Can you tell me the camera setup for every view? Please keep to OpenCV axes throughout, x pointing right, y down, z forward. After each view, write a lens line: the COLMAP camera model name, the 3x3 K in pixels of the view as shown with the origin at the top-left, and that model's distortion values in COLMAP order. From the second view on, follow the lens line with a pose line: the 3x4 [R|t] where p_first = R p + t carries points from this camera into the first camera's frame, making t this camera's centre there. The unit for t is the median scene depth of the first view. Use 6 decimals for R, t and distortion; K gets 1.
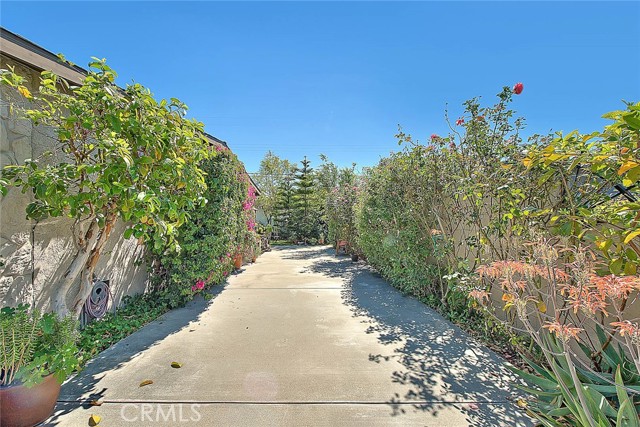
lens RADIAL K [[258.7, 0, 319.7], [0, 258.7, 211.2], [0, 0, 1]] dist [-0.001504, -0.001401]
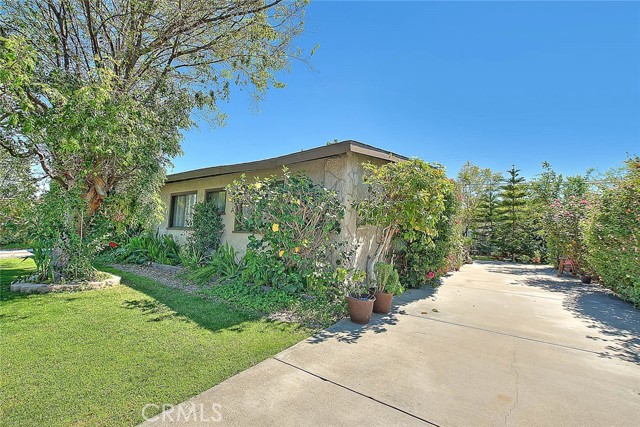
lens RADIAL K [[258.7, 0, 325.8], [0, 258.7, 214.2], [0, 0, 1]] dist [-0.001504, -0.001401]
pose [[0.780955, -0.000007, -0.624587, -0.005683], [-0.019826, 0.999496, -0.024800, -0.002252], [0.624272, 0.031751, 0.780561, -0.165213]]
